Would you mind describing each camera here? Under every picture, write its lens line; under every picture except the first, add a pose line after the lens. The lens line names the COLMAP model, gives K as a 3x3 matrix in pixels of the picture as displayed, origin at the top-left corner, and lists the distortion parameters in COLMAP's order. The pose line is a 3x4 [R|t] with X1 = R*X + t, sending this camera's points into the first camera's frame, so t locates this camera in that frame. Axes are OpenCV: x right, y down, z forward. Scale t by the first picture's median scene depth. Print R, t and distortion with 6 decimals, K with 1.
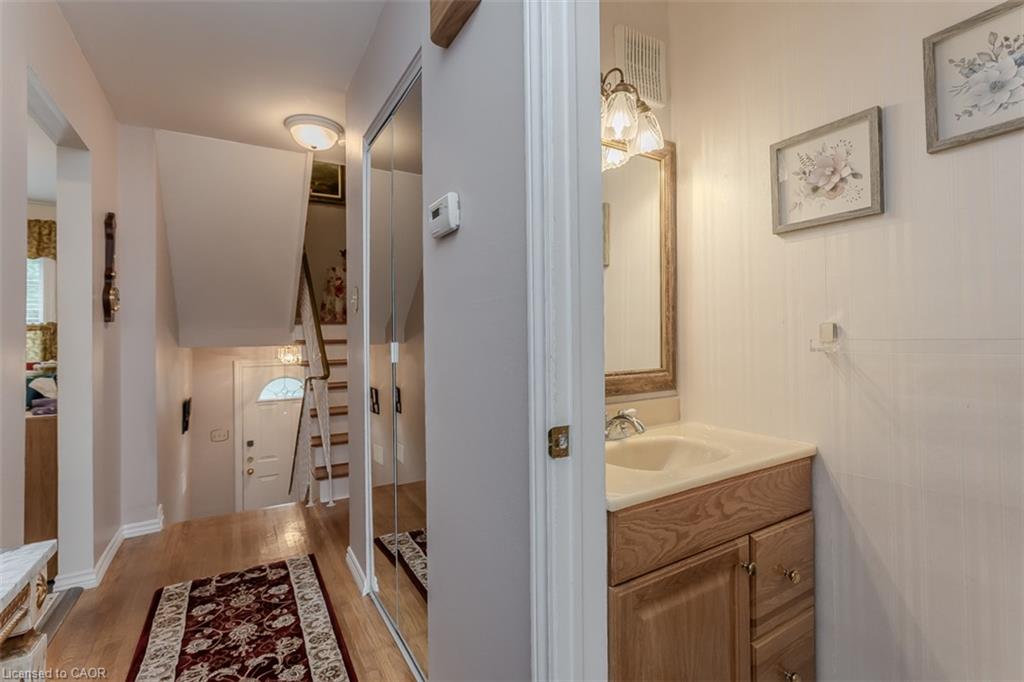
lens RADIAL K [[462.3, 0, 505.6], [0, 462.3, 335.5], [0, 0, 1]] dist [-0.002584, 0.000629]
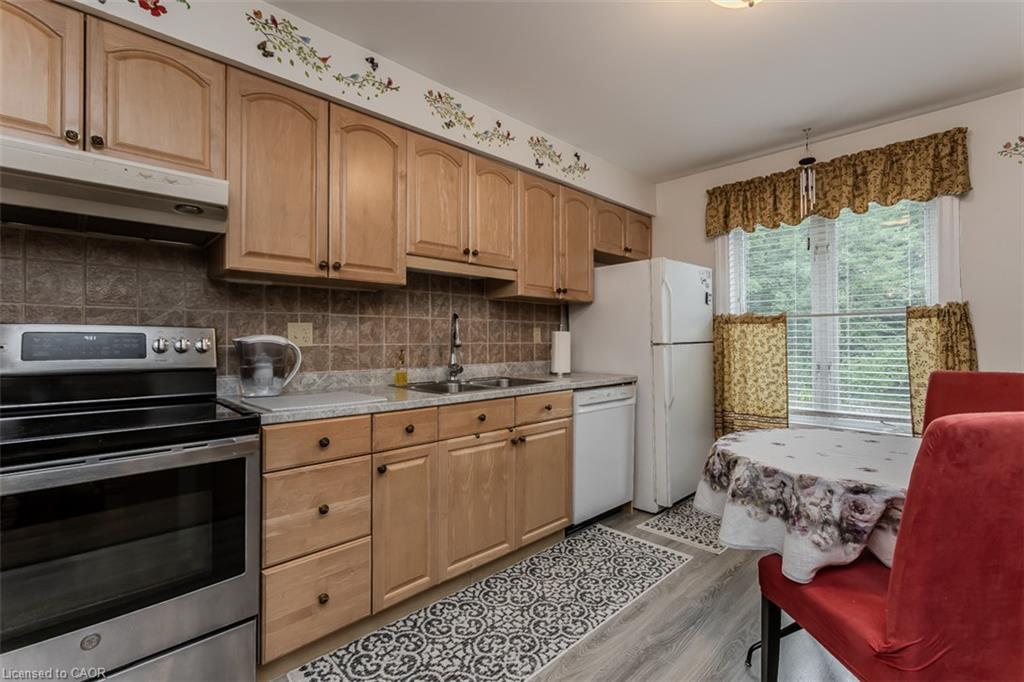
lens RADIAL K [[462.3, 0, 511.1], [0, 462.3, 338.4], [0, 0, 1]] dist [-0.002584, 0.000629]
pose [[0.244694, 0.005627, -0.969584, -0.557748], [0.002838, 0.999975, 0.006520, 0.011707], [0.969596, -0.004347, 0.244672, 0.310983]]
